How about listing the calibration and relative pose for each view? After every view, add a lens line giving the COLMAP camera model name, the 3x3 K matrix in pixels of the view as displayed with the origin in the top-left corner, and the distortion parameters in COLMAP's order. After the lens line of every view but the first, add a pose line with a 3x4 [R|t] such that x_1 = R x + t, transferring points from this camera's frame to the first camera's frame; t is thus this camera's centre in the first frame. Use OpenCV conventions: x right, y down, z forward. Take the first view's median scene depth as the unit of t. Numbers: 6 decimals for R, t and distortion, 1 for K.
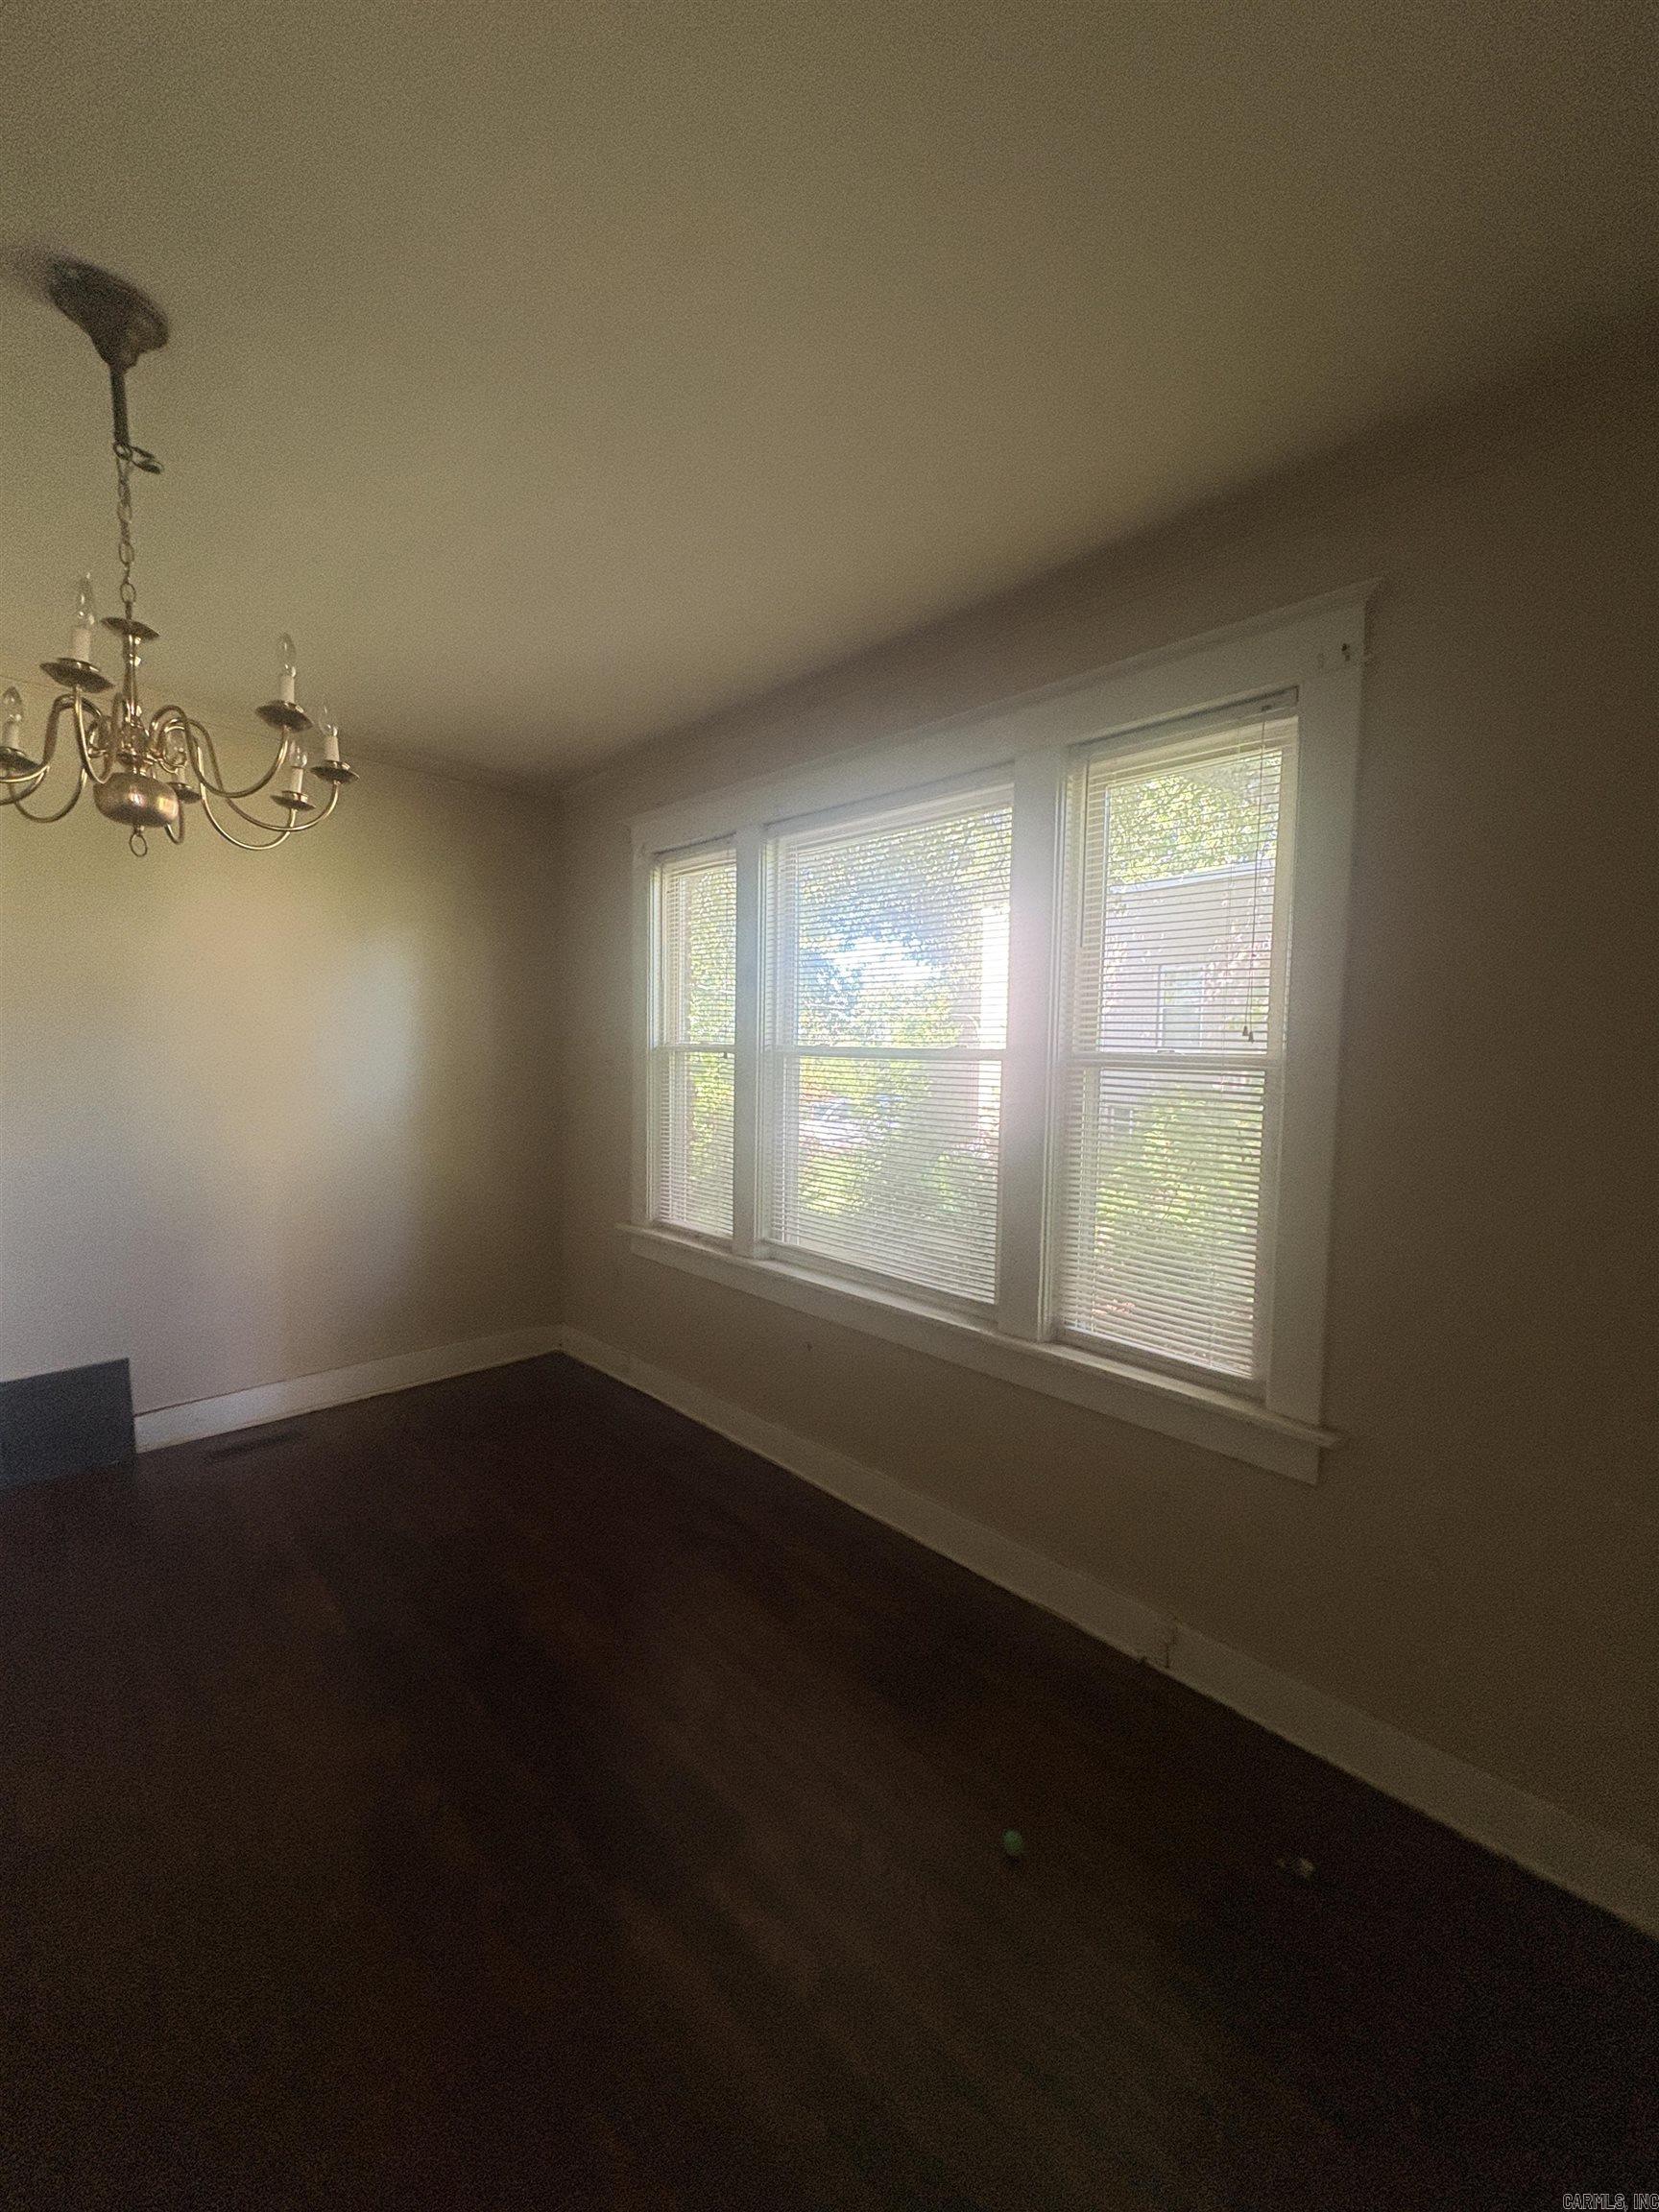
lens RADIAL K [[880.8, 0, 830.1], [0, 880.8, 1108.7], [0, 0, 1]] dist [0.000700, -0.000110]
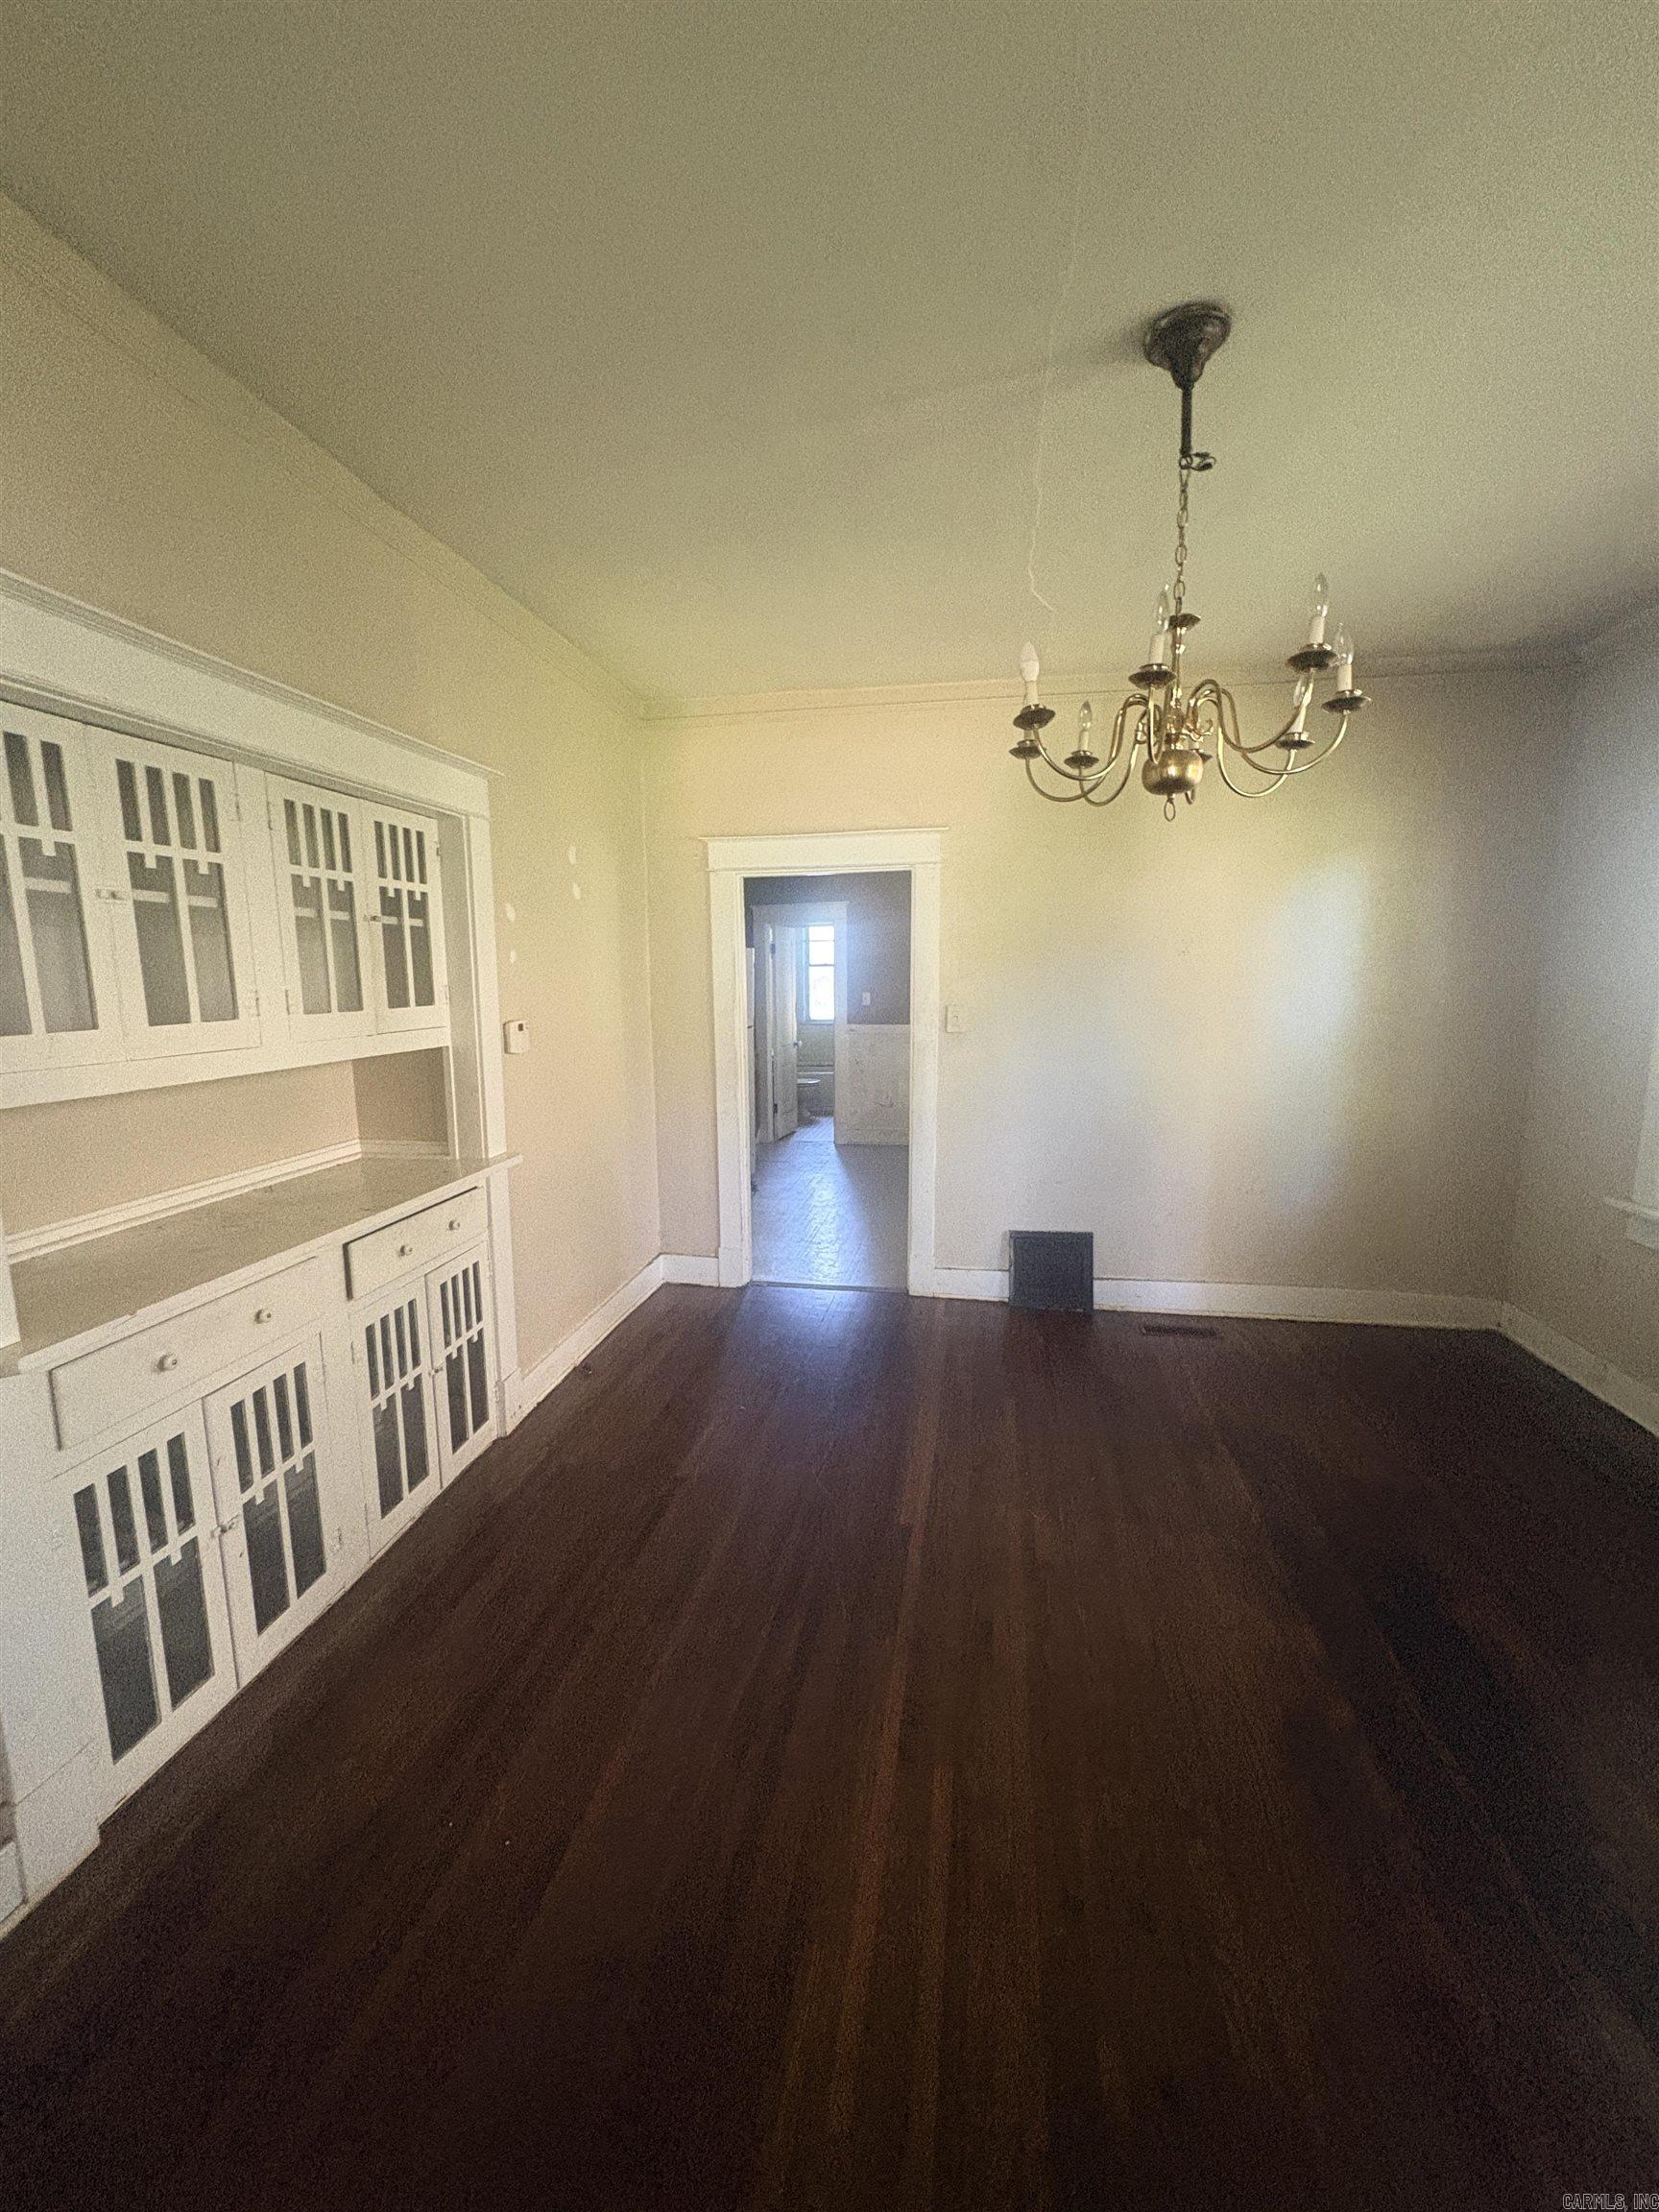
lens RADIAL K [[880.8, 0, 830.1], [0, 880.8, 1108.7], [0, 0, 1]] dist [0.000700, -0.000110]
pose [[0.587623, 0.100293, -0.802895, -0.057140], [-0.036960, 0.994580, 0.097187, 0.000171], [0.808291, -0.027435, 0.588144, -0.066974]]
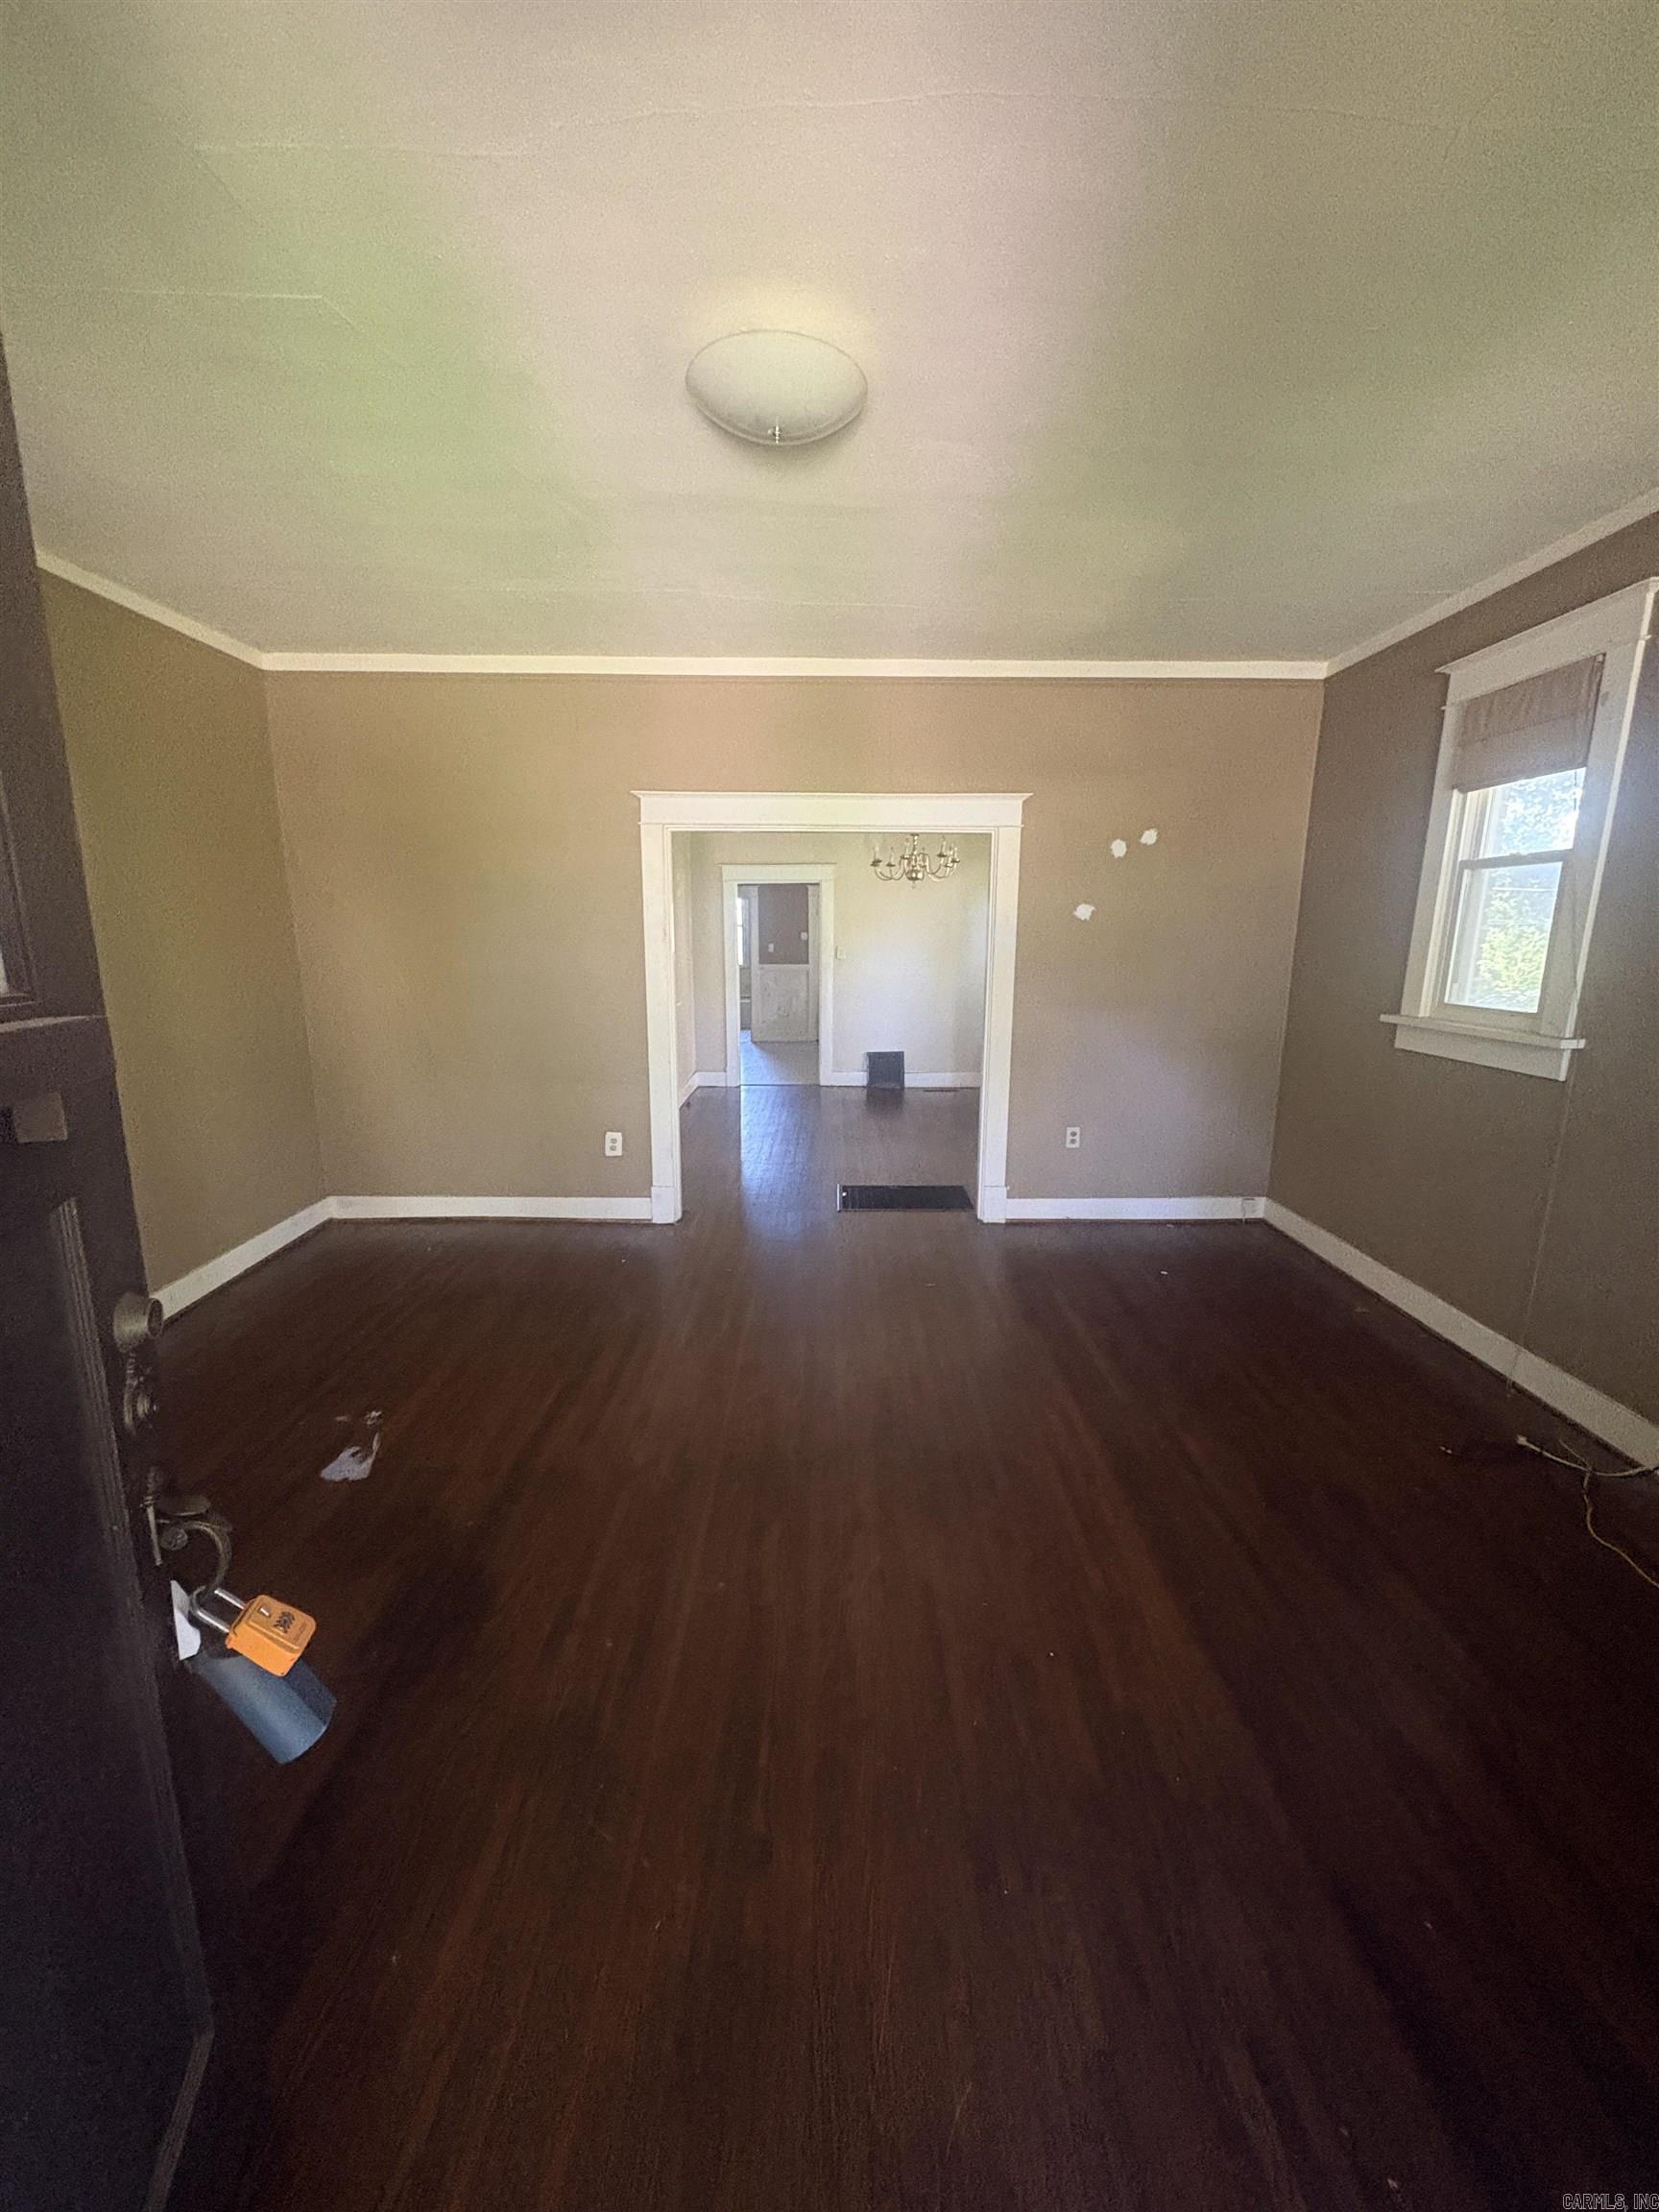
lens RADIAL K [[880.8, 0, 830.1], [0, 880.8, 1108.7], [0, 0, 1]] dist [0.000700, -0.000110]
pose [[0.725302, 0.118028, -0.678238, 1.730903], [-0.036087, 0.990357, 0.133753, 0.191911], [0.687485, -0.072536, 0.722567, -2.176701]]
